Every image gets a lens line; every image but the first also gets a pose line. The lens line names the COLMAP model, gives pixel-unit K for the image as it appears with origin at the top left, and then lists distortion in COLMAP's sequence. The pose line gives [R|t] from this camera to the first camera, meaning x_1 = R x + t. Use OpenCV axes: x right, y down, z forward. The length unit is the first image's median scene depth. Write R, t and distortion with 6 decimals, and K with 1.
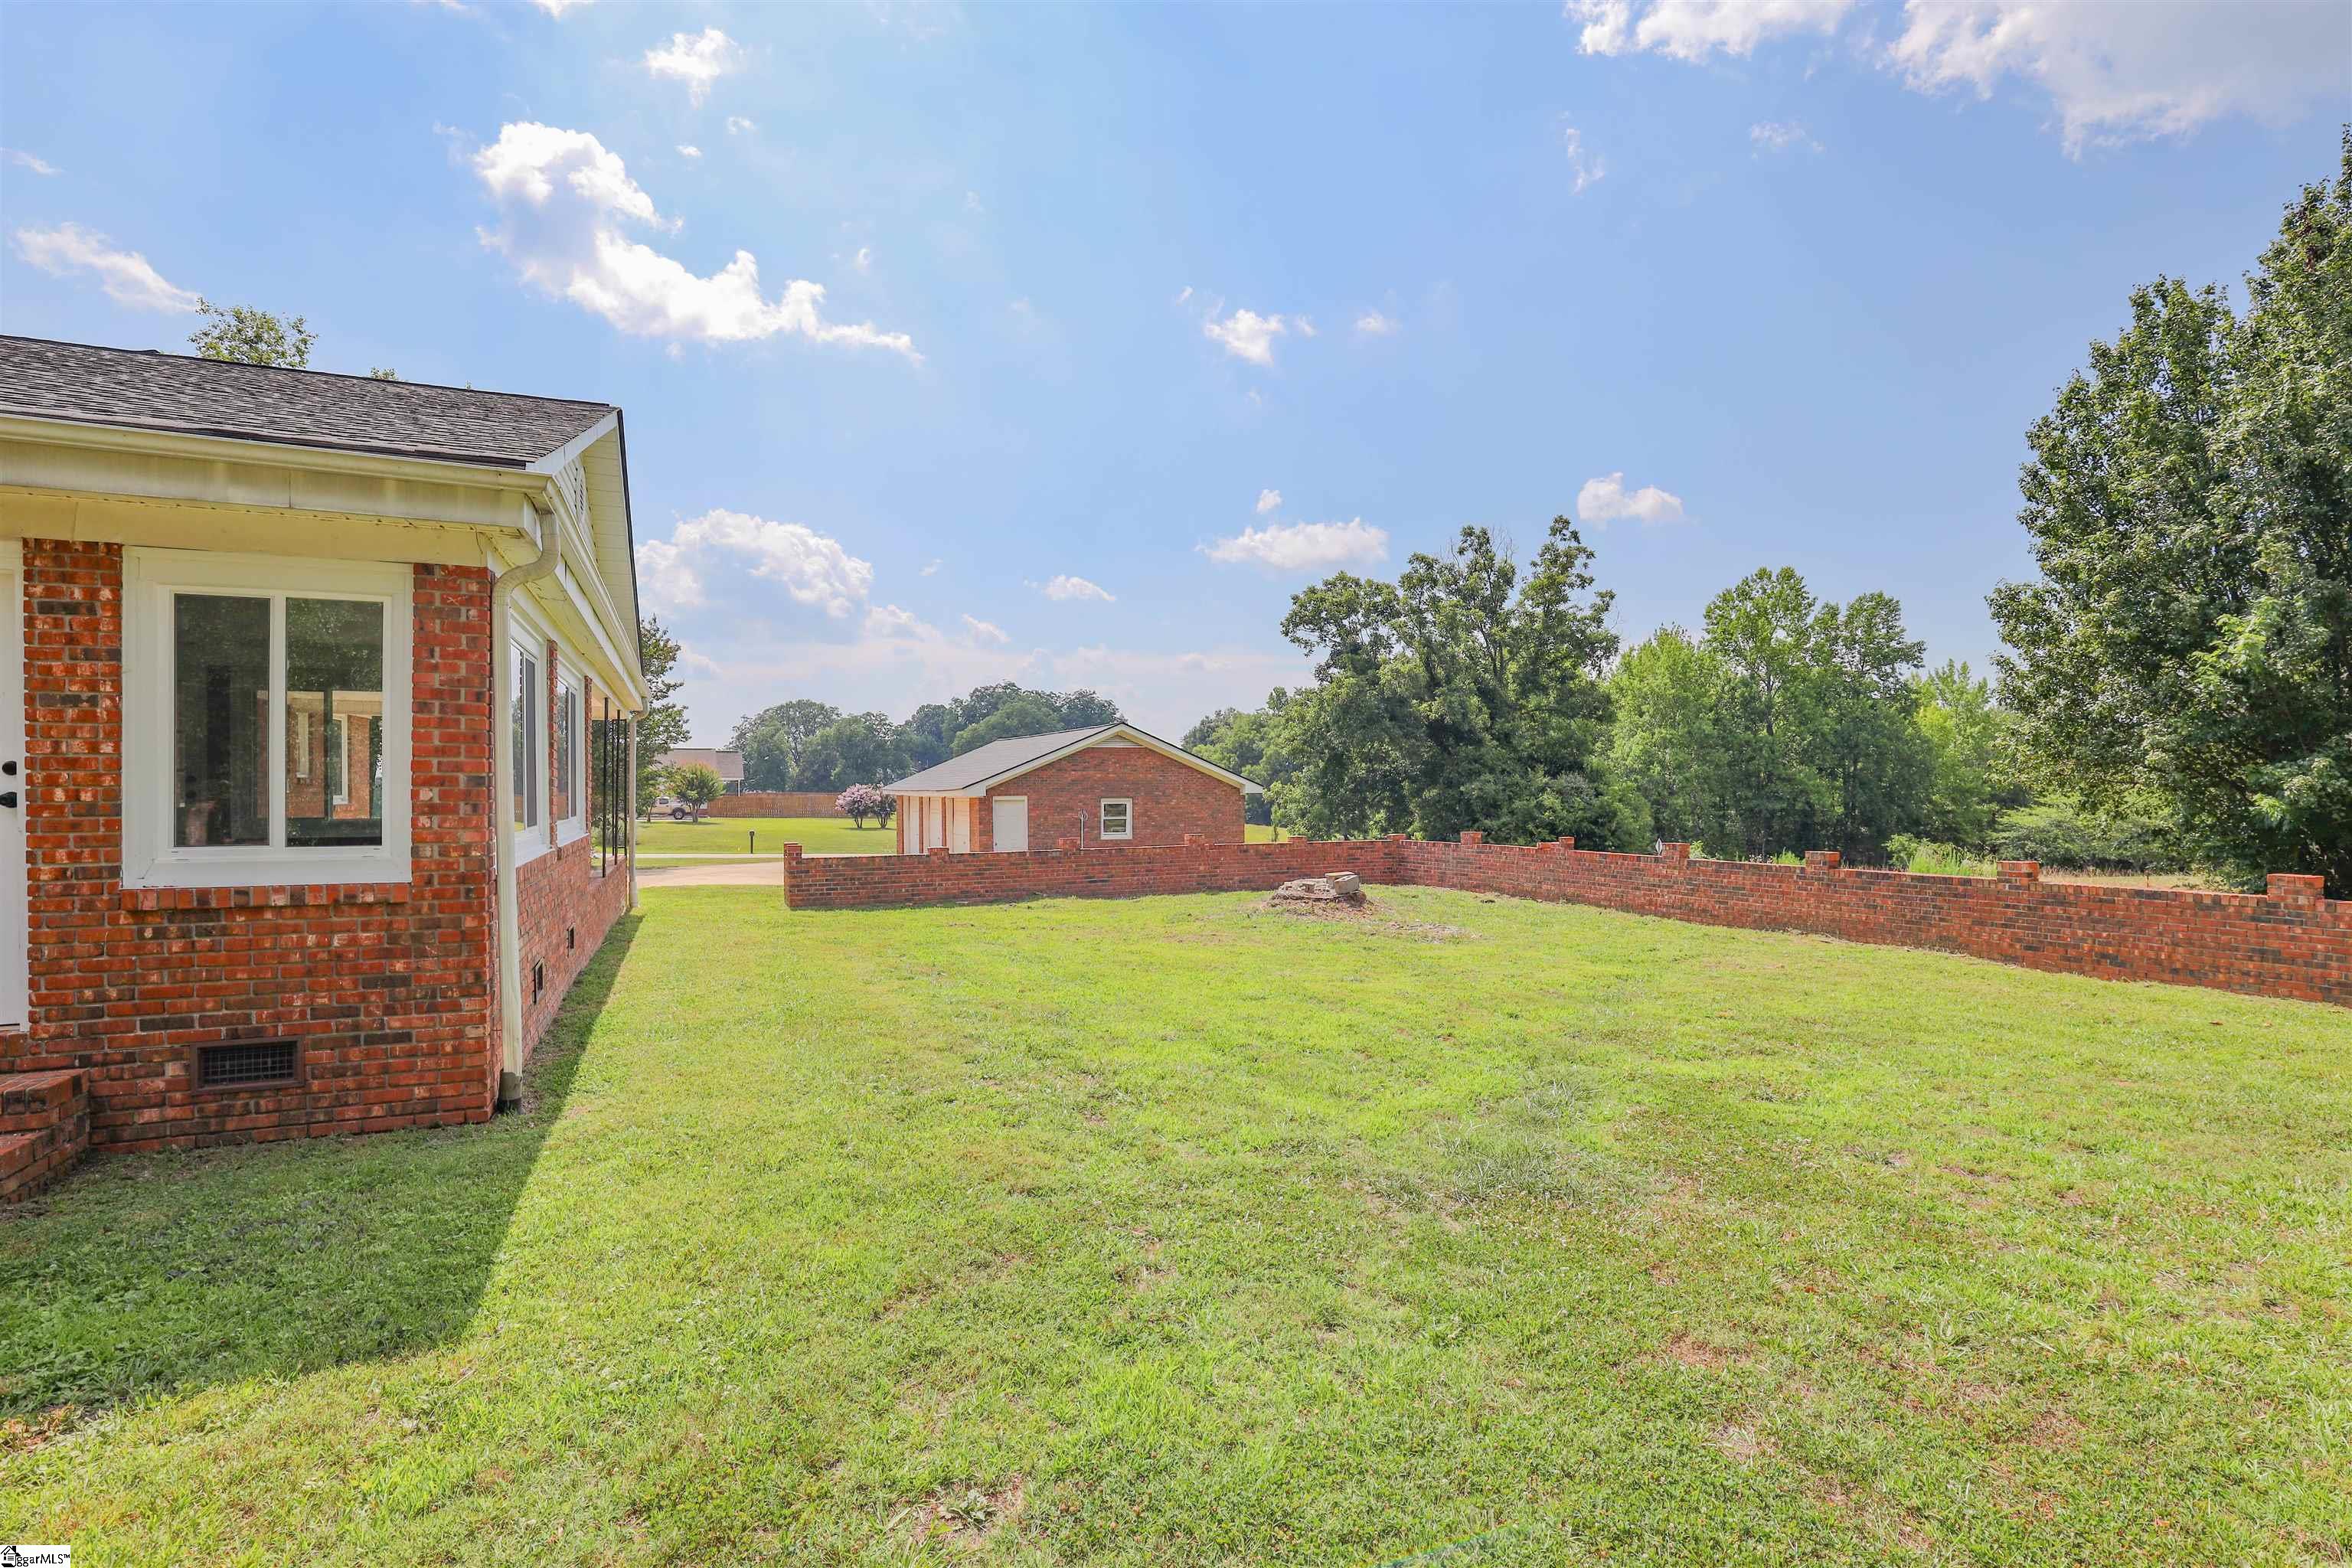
lens RADIAL K [[1059.1, 0, 1173.1], [0, 1059.1, 791.4], [0, 0, 1]] dist [-0.041494, 0.003933]
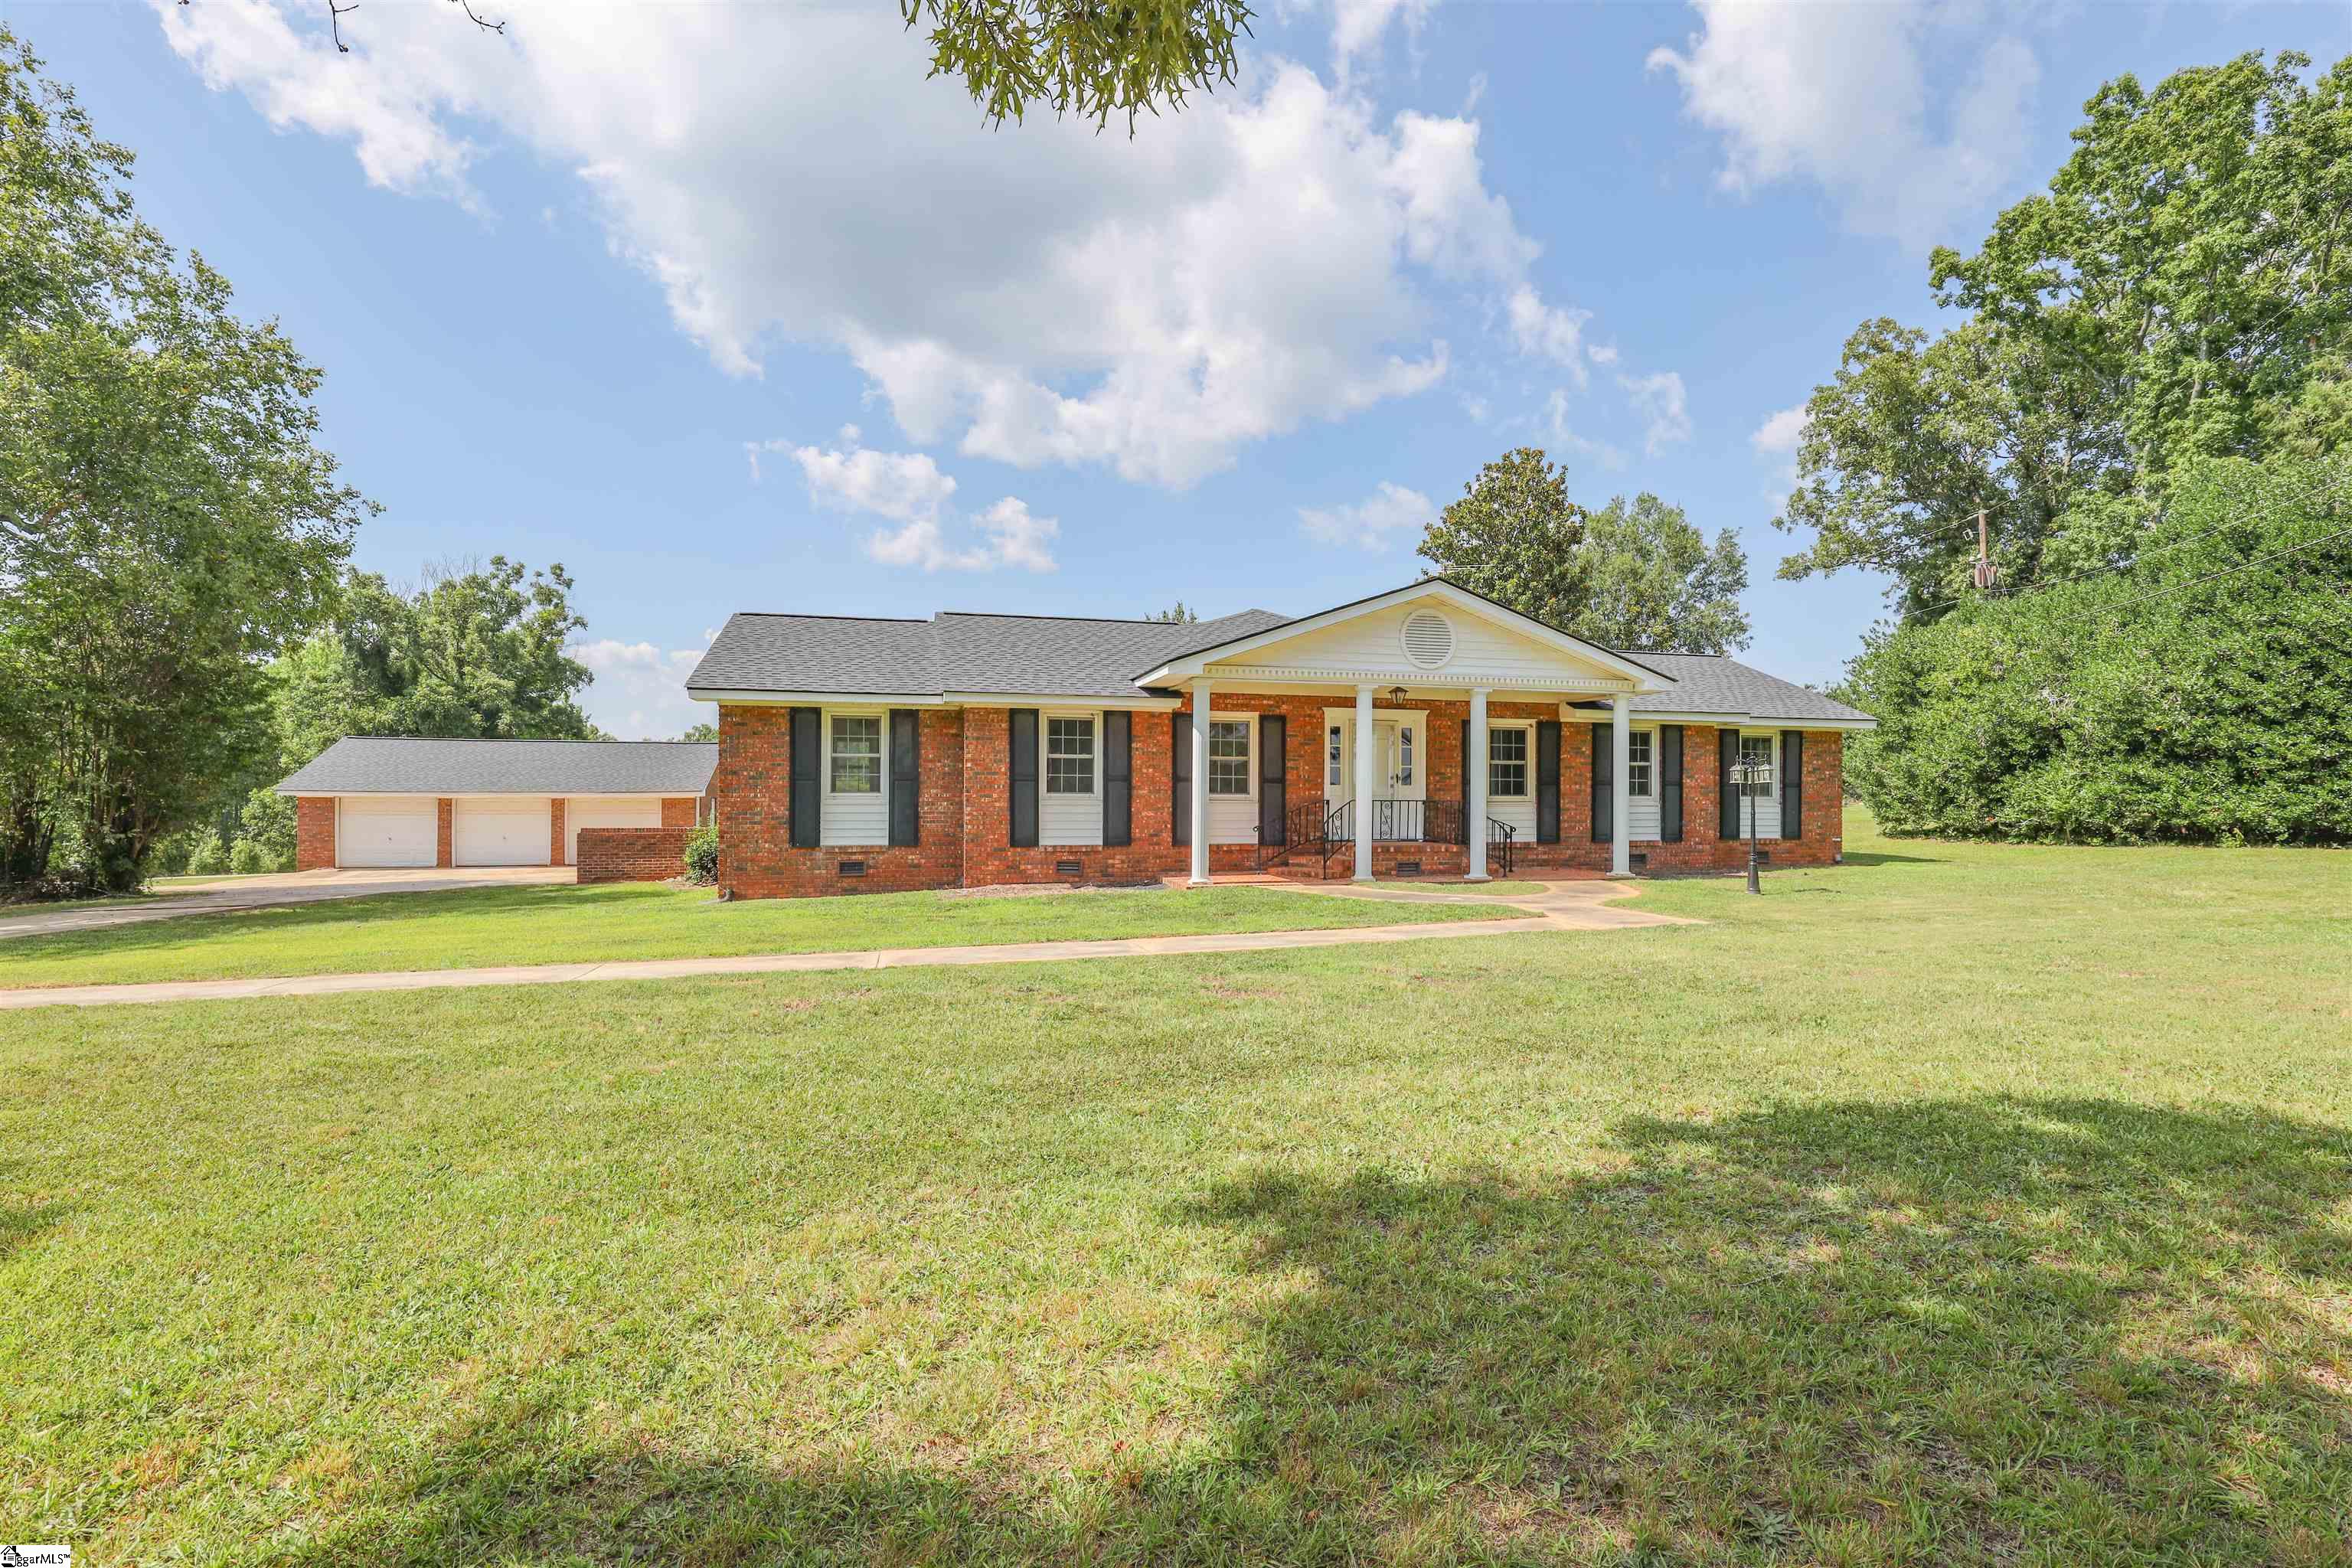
lens RADIAL K [[1059.1, 0, 1174.7], [0, 1059.1, 793.5], [0, 0, 1]] dist [-0.041494, 0.003933]
pose [[0.180437, 0.001898, 0.983585, -0.440307], [-0.000278, 0.999998, -0.001879, 0.000393], [-0.983587, 0.000066, 0.180437, 0.066174]]
